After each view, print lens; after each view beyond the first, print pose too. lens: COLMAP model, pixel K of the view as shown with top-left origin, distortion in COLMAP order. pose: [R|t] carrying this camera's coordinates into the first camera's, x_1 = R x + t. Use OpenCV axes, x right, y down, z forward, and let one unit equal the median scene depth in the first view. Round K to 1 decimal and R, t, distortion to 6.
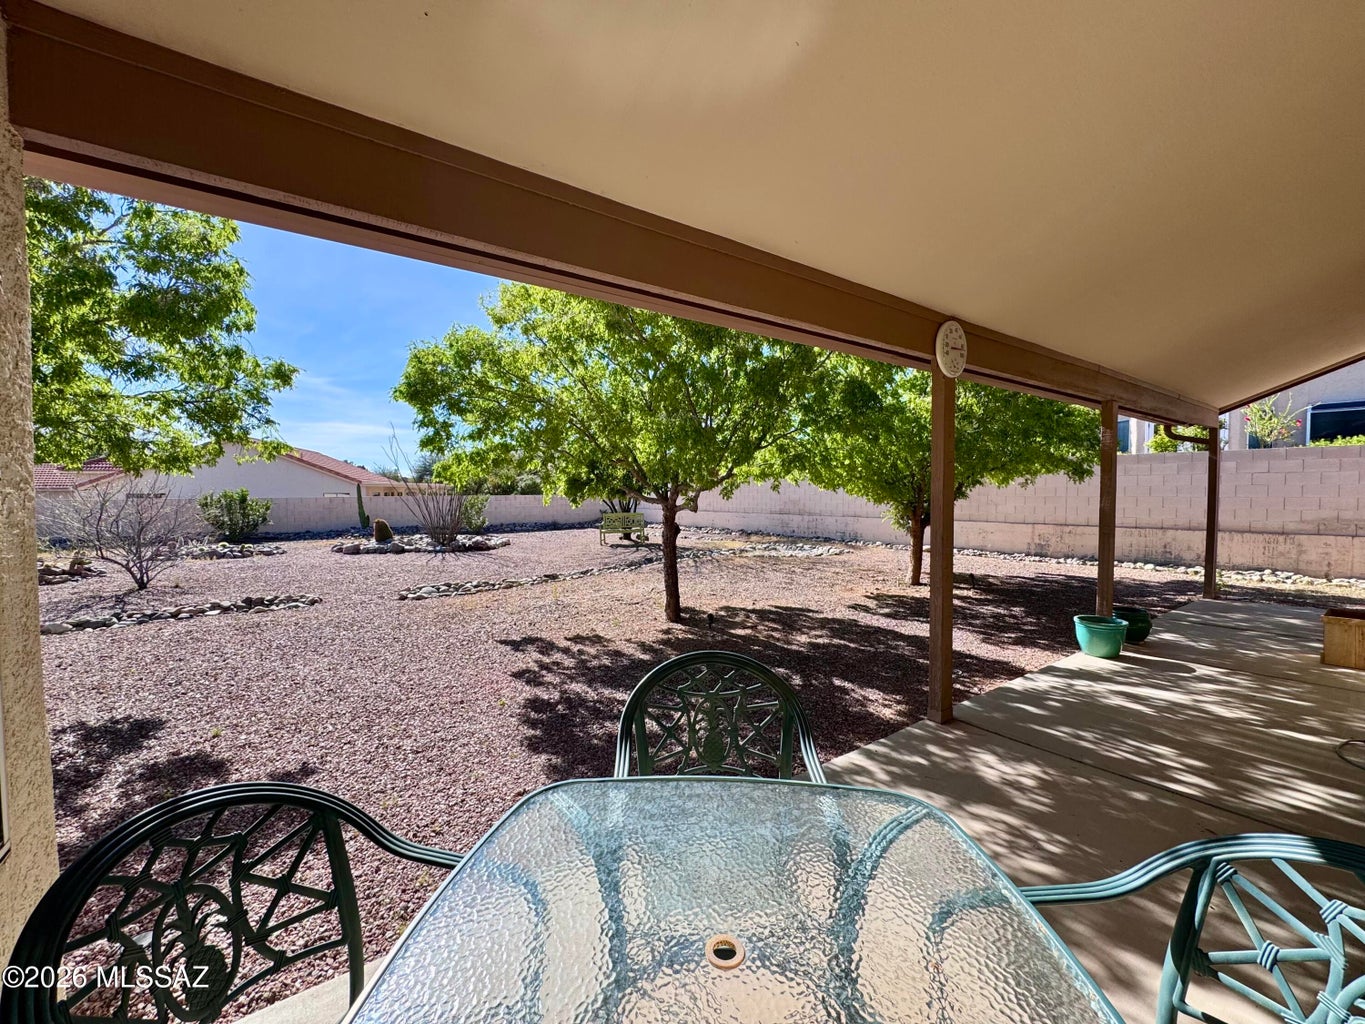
lens RADIAL K [[542.2, 0, 682.5], [0, 542.2, 512.0], [0, 0, 1]] dist [0.001066, 0.000026]
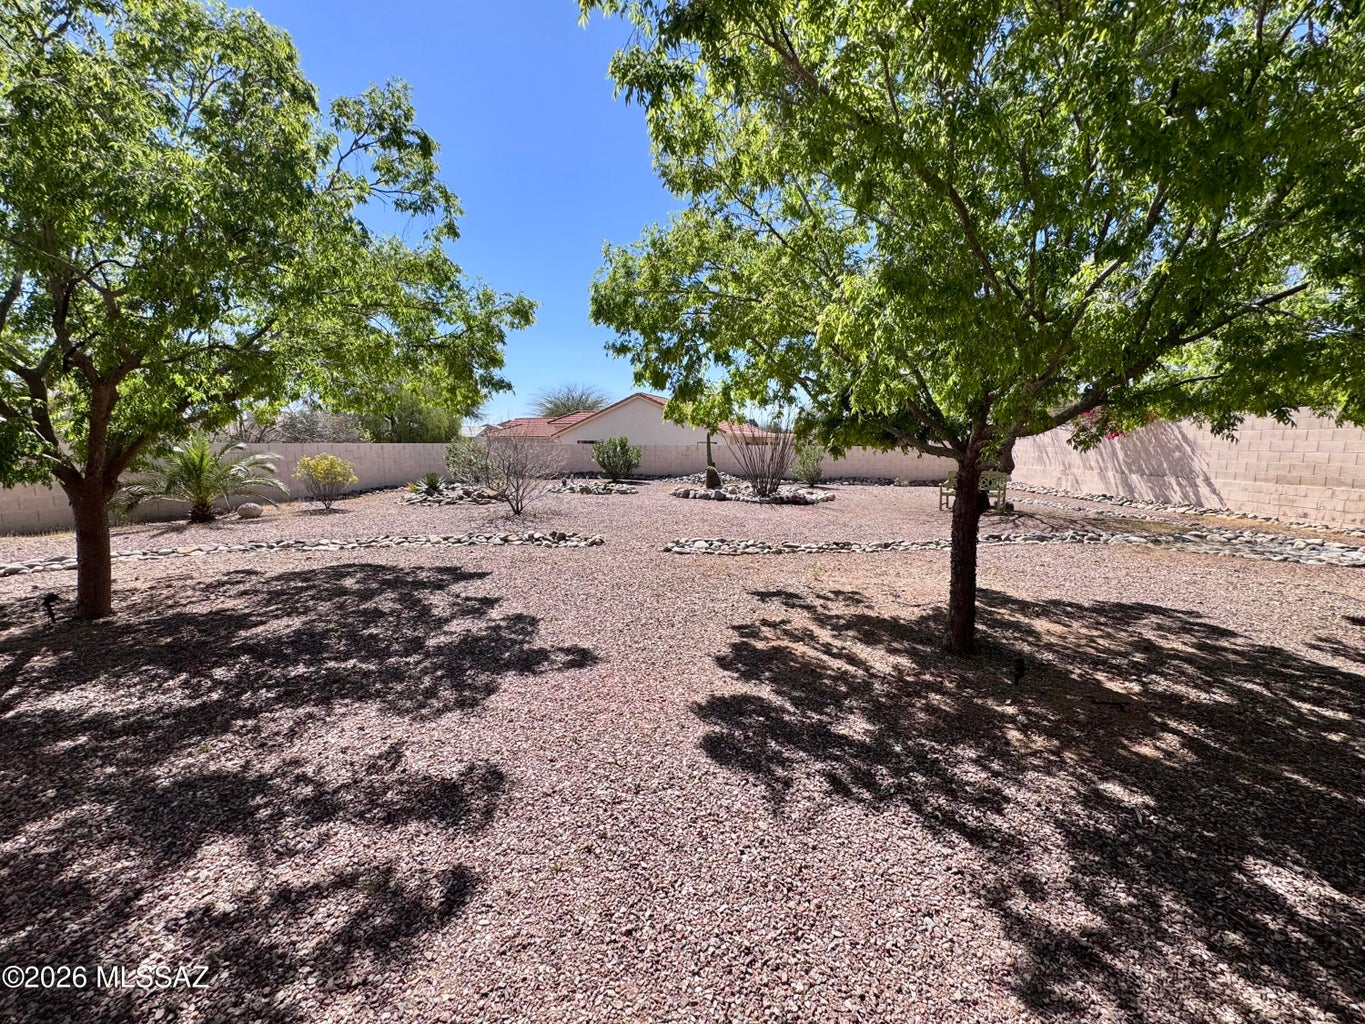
lens RADIAL K [[542.2, 0, 682.5], [0, 542.2, 512.0], [0, 0, 1]] dist [0.001066, 0.000026]
pose [[0.773757, 0.088412, -0.627282, 0.062699], [-0.032079, 0.994411, 0.100586, -0.003345], [0.632669, -0.057707, 0.772269, 0.180887]]
